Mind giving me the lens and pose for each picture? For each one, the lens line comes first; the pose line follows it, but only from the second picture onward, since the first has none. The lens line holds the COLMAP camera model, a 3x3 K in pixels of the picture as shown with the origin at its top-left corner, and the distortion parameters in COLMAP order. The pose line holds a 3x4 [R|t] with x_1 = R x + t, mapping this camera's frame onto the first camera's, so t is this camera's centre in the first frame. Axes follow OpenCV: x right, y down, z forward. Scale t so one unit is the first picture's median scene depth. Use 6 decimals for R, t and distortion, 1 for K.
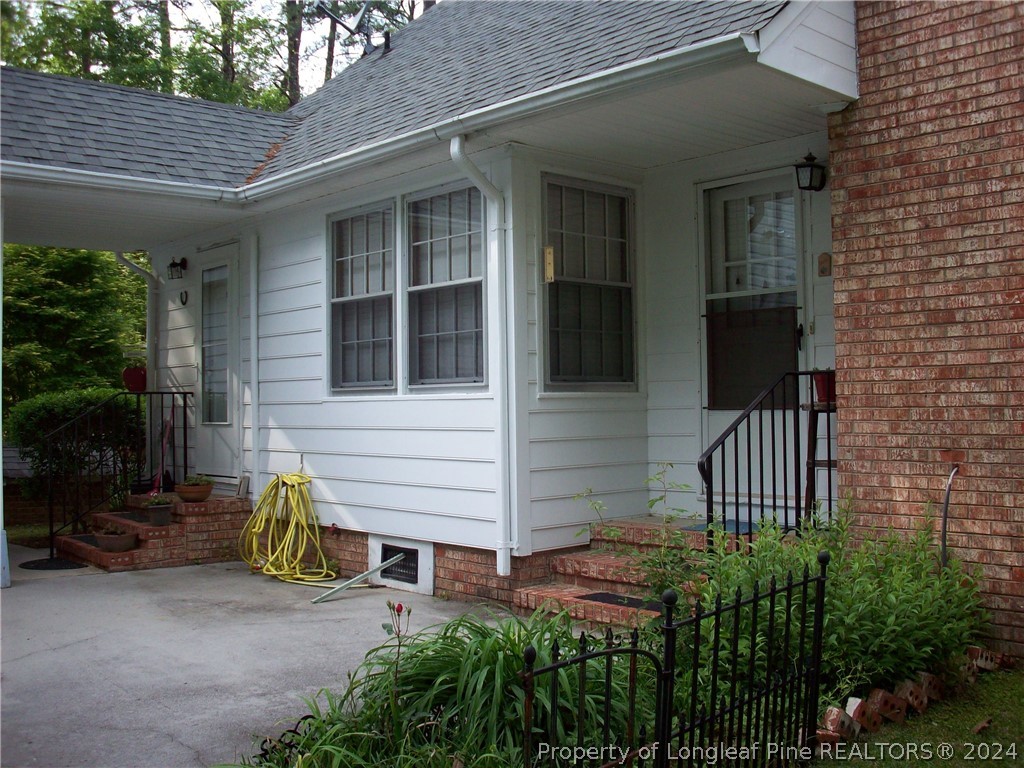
lens RADIAL K [[1073.8, 0, 530.7], [0, 1073.8, 370.3], [0, 0, 1]] dist [-0.168965, 0.109823]
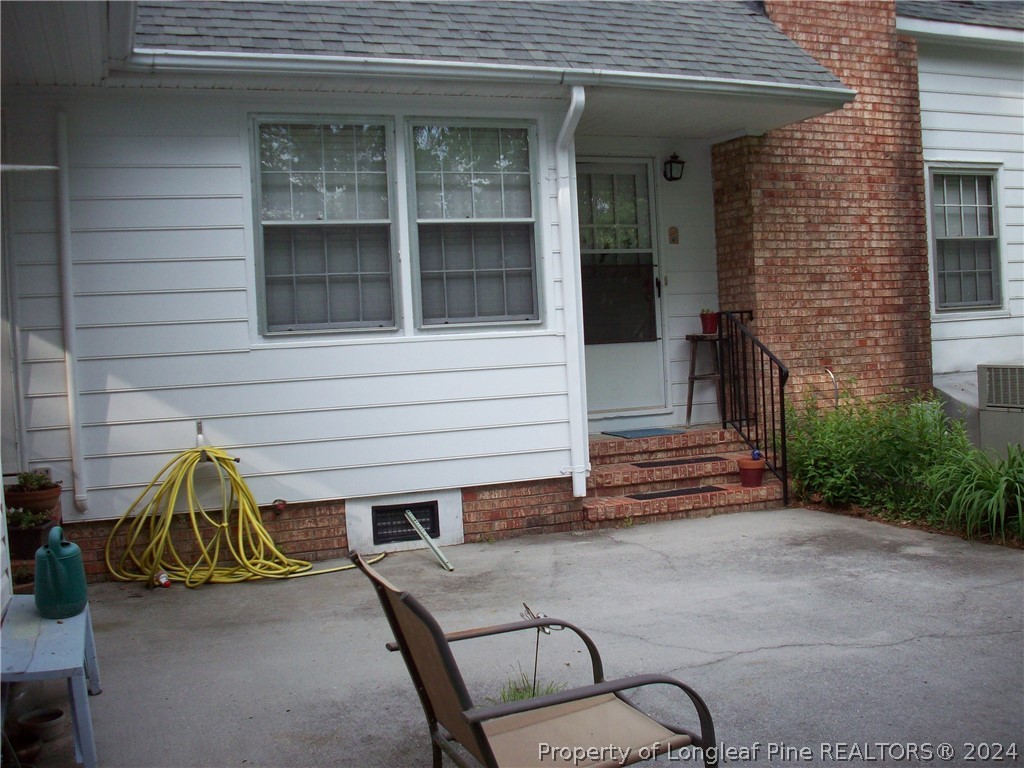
lens RADIAL K [[1073.8, 0, 530.7], [0, 1073.8, 370.3], [0, 0, 1]] dist [-0.168965, 0.109823]
pose [[0.359364, -0.034231, 0.932569, -1.336428], [0.012994, 0.999414, 0.031677, 0.035652], [-0.933107, 0.000734, 0.359598, 0.827201]]
